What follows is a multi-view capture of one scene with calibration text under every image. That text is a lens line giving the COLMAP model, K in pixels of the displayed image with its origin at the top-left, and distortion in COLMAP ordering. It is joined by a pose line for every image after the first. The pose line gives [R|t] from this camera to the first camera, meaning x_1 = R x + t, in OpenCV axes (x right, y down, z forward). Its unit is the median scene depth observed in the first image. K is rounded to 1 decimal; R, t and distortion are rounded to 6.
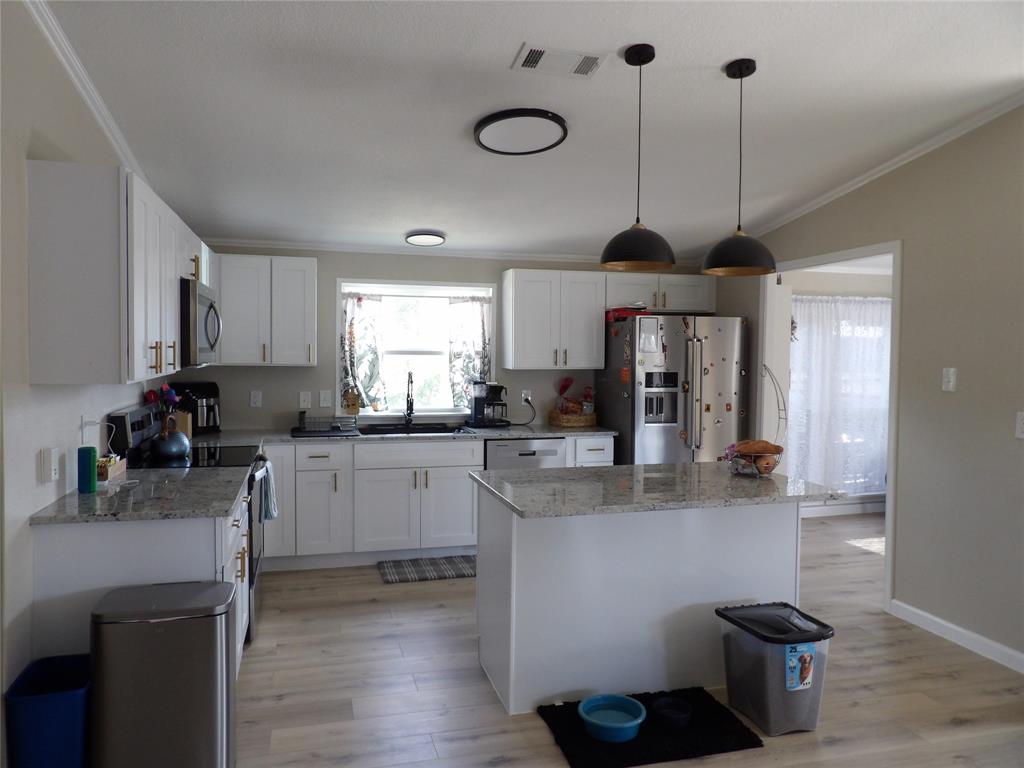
lens RADIAL K [[732.3, 0, 506.1], [0, 732.3, 383.4], [0, 0, 1]] dist [-0.017370, 0.003570]
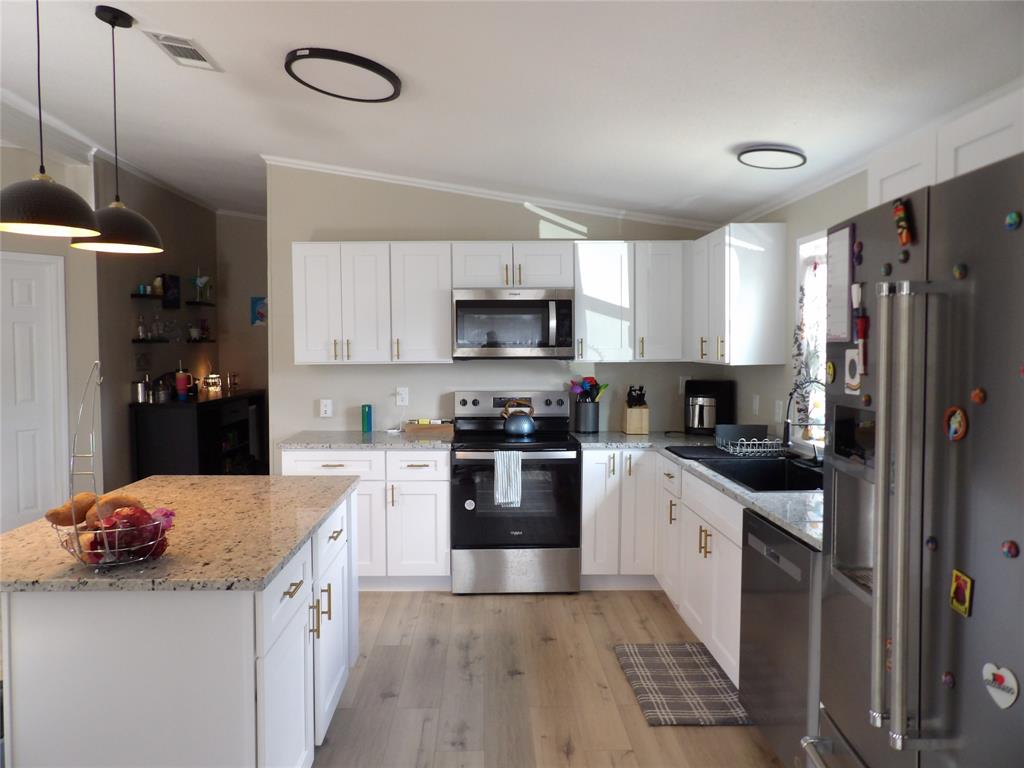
lens RADIAL K [[732.3, 0, 509.7], [0, 732.3, 379.7], [0, 0, 1]] dist [-0.017370, 0.003570]
pose [[-0.245878, 0.034628, -0.968682, 0.502856], [-0.040543, 0.998120, 0.045971, -0.032434], [0.968453, 0.050576, -0.244012, 0.901054]]
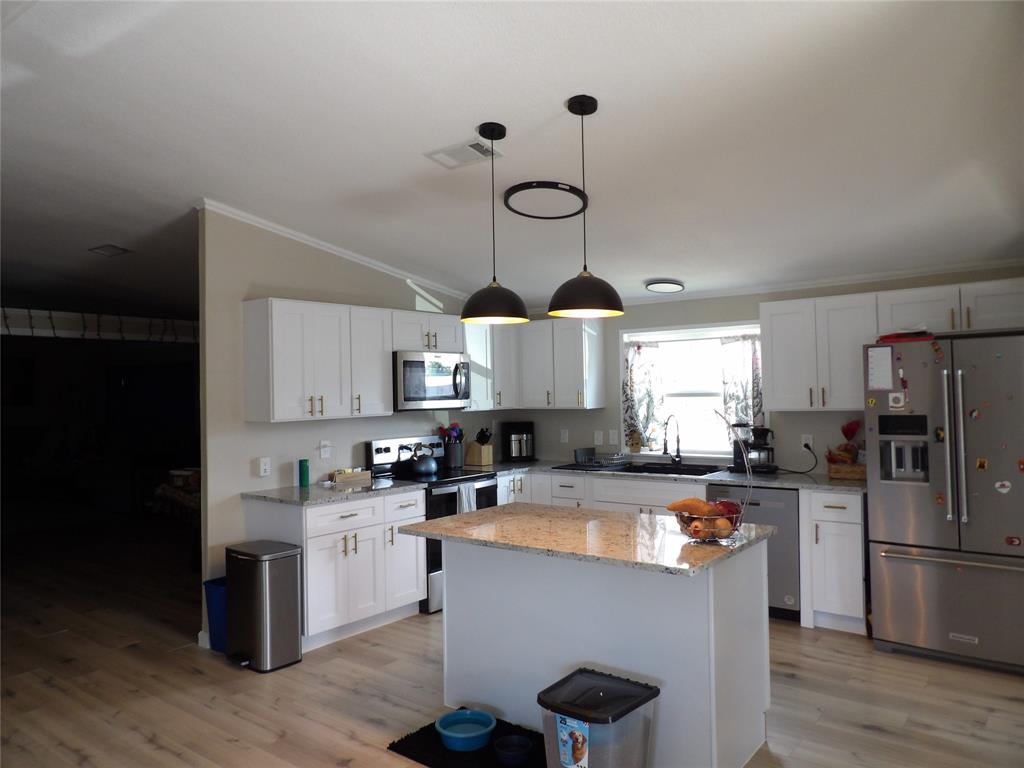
lens RADIAL K [[732.3, 0, 505.9], [0, 732.3, 383.7], [0, 0, 1]] dist [-0.017370, 0.003570]
pose [[0.590081, -0.030939, -0.806751, 0.565570], [-0.008162, 0.998986, -0.044281, -0.010412], [0.807303, 0.032714, 0.589230, 0.194758]]
